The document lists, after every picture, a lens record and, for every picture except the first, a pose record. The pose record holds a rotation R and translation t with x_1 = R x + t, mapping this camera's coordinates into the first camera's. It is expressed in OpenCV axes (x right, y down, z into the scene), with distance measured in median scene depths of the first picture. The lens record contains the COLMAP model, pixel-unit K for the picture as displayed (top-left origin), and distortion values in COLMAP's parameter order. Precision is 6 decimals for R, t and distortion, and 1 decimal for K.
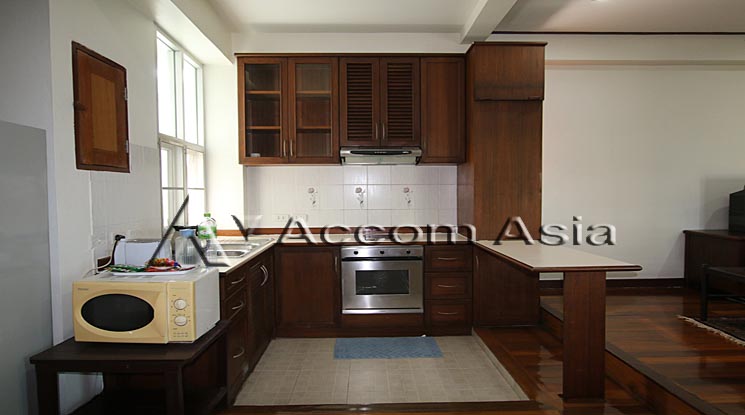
lens RADIAL K [[464.6, 0, 373.2], [0, 464.6, 213.6], [0, 0, 1]] dist [-0.002960, -0.000492]
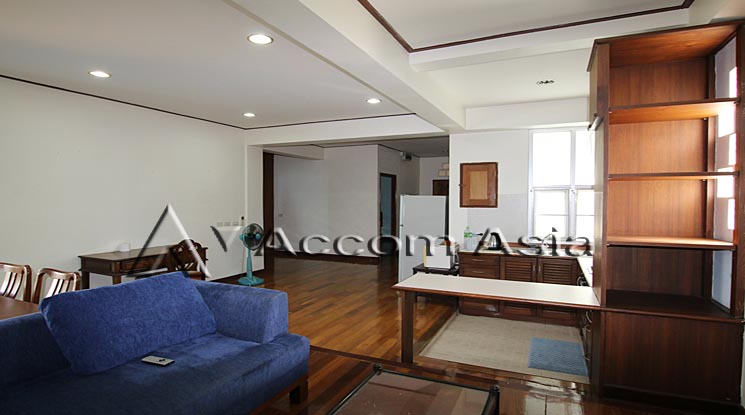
lens RADIAL K [[401.7, 0, 372.5], [0, 401.7, 207.5], [0, 0, 1]] dist [-0.001184, 0.000049]
pose [[-0.430937, 0.023575, -0.902074, 1.095965], [-0.043677, 0.997942, 0.046946, -0.112553], [0.901324, 0.059631, -0.429021, 0.939843]]
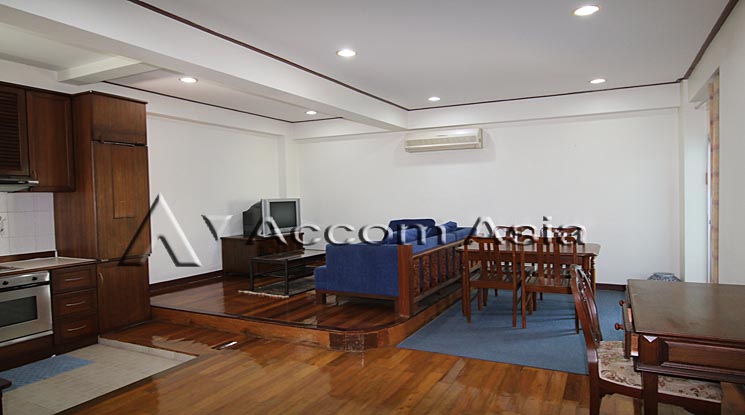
lens RADIAL K [[464.6, 0, 373.2], [0, 464.6, 213.6], [0, 0, 1]] dist [-0.002960, -0.000492]
pose [[0.481012, -0.035104, 0.876011, -0.462576], [0.058305, 0.998267, 0.007988, -0.027300], [-0.874773, 0.047233, 0.482225, -0.166307]]
